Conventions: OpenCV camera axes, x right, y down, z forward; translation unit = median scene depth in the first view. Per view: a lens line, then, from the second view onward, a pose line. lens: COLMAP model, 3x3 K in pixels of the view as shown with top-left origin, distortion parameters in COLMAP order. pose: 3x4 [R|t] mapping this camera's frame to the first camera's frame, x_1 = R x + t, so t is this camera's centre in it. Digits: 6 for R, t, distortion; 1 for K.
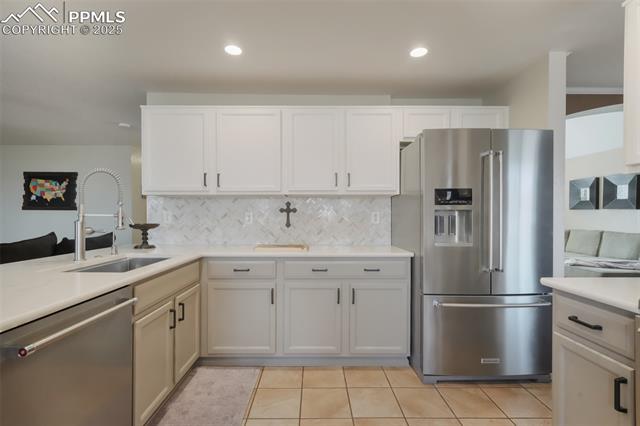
lens RADIAL K [[301.5, 0, 317.9], [0, 301.5, 215.8], [0, 0, 1]] dist [0.003848, 0.000518]
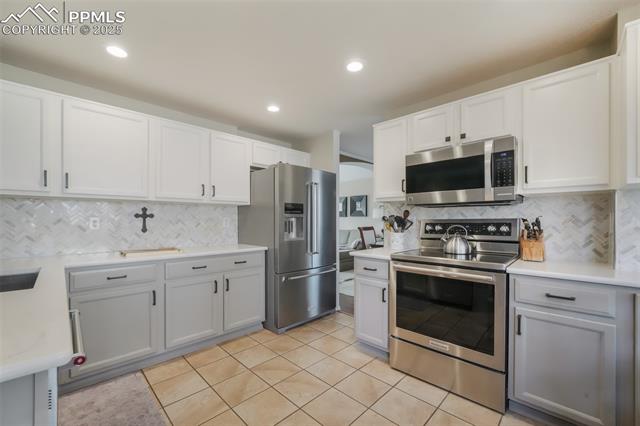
lens RADIAL K [[263.8, 0, 317.9], [0, 263.8, 219.3], [0, 0, 1]] dist [-0.008823, -0.000032]
pose [[0.713064, 0.001608, 0.701097, -0.372804], [0.004566, 0.999966, -0.006938, 0.003097], [-0.701084, 0.008149, 0.713032, -0.049308]]
